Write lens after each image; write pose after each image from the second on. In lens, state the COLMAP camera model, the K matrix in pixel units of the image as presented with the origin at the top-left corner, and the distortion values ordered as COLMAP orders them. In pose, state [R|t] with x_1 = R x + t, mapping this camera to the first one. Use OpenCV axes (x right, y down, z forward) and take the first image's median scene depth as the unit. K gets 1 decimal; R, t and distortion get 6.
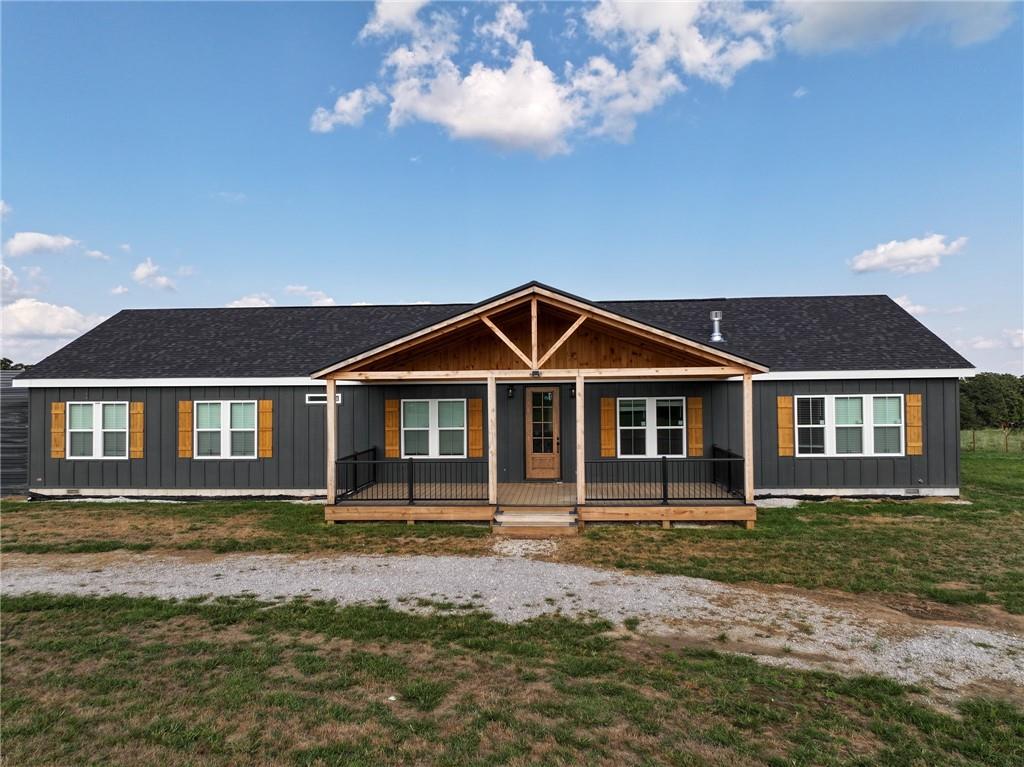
lens RADIAL K [[719.9, 0, 511.0], [0, 719.9, 384.6], [0, 0, 1]] dist [-0.000670, -0.001163]
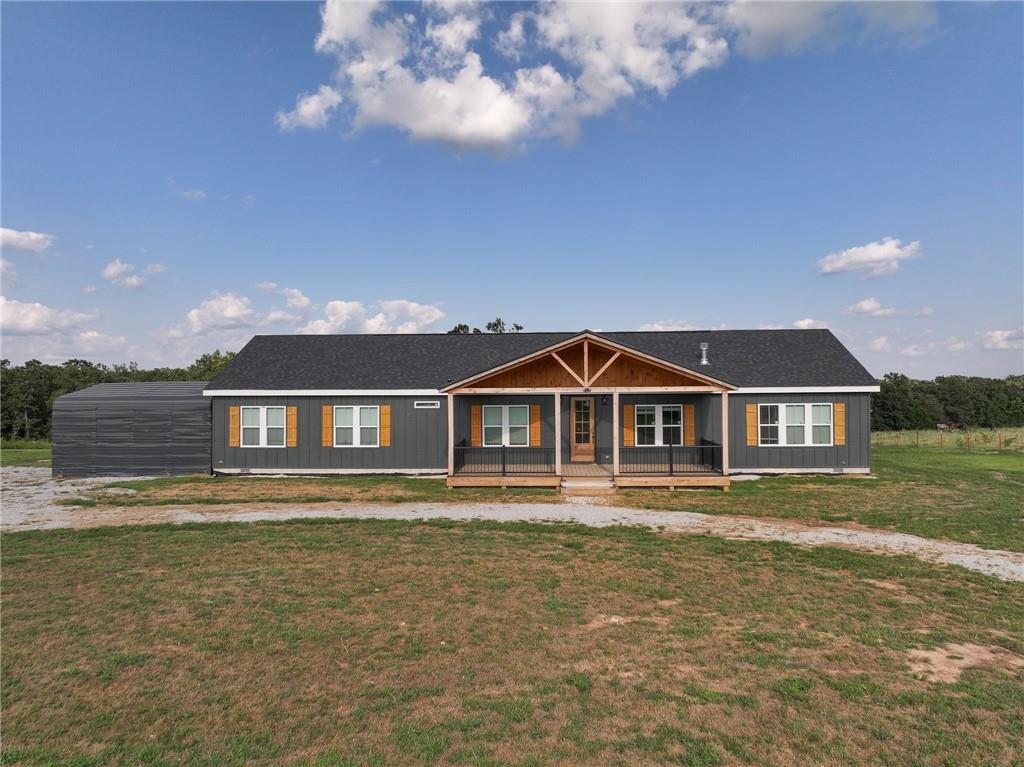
lens RADIAL K [[719.9, 0, 512.3], [0, 719.9, 388.3], [0, 0, 1]] dist [-0.000670, -0.001163]
pose [[0.999751, 0.003848, 0.021973, -0.131464], [-0.003986, 0.999973, 0.006235, -0.023028], [-0.021949, -0.006321, 0.999739, -0.435507]]
